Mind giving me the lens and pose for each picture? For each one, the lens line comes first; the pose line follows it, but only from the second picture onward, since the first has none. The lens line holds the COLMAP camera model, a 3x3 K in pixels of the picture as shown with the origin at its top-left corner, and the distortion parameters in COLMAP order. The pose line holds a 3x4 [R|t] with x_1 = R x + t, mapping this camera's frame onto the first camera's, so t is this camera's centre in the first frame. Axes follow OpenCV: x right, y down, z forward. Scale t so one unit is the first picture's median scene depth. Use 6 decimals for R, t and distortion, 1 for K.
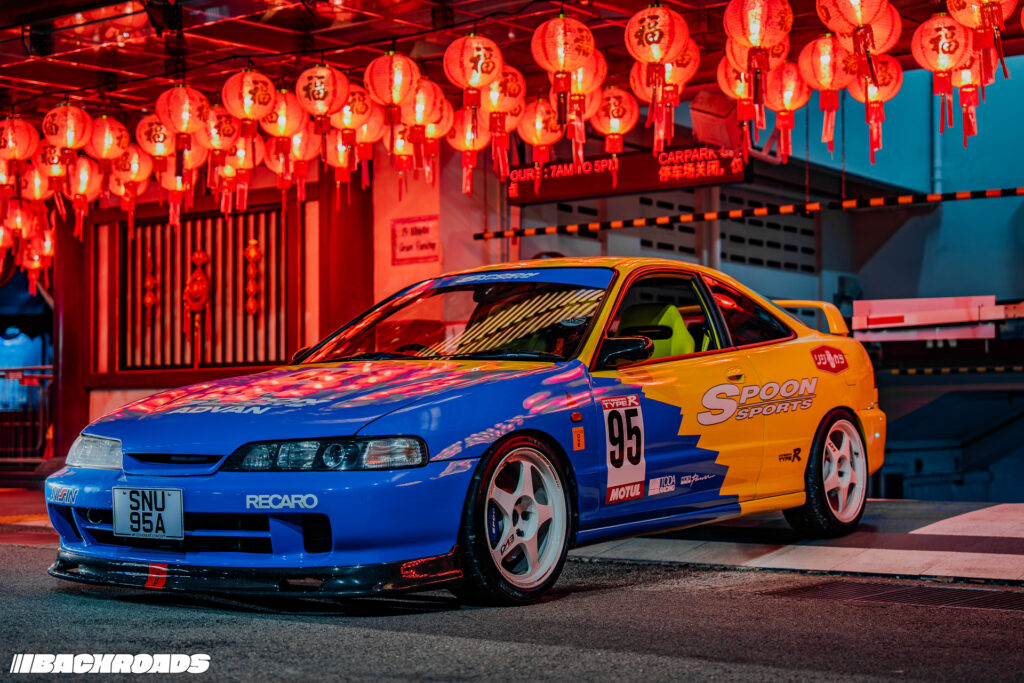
lens RADIAL K [[1688.4, 0, 515.1], [0, 1688.4, 323.5], [0, 0, 1]] dist [0.034941, -0.187396]
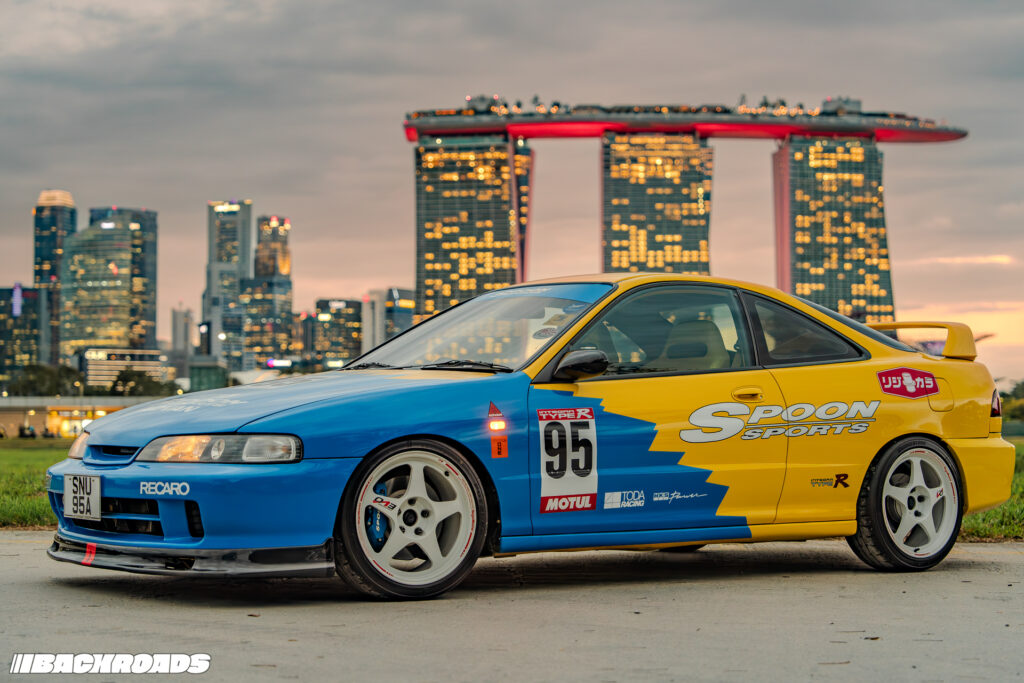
lens RADIAL K [[1919.8, 0, 512.0], [0, 1919.8, 341.5], [0, 0, 1]] dist [0.026045, -0.073816]
pose [[0.945667, 0.012419, -0.324899, 0.425697], [-0.015469, 0.999857, -0.006805, 0.011816], [0.324768, 0.011461, 0.945724, -0.107525]]
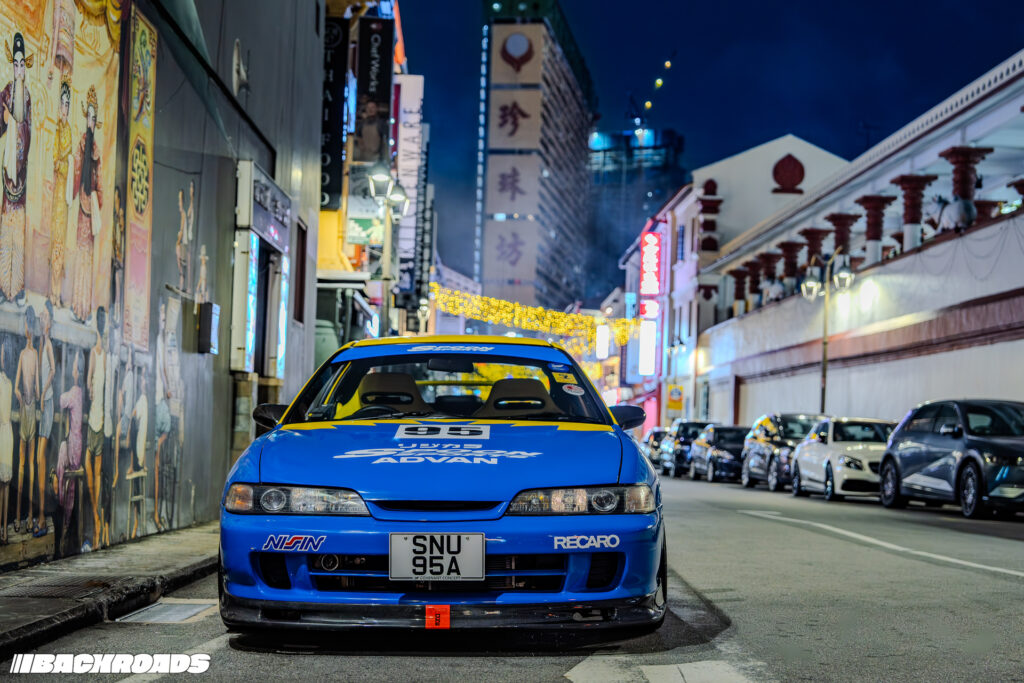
lens RADIAL K [[1467.9, 0, 550.8], [0, 1467.9, 450.4], [0, 0, 1]] dist [-0.017573, -0.010143]
pose [[0.793810, 0.021848, 0.607773, -0.650291], [-0.037911, 0.999189, 0.013597, 0.028628], [-0.606983, -0.033835, 0.793994, 0.217384]]
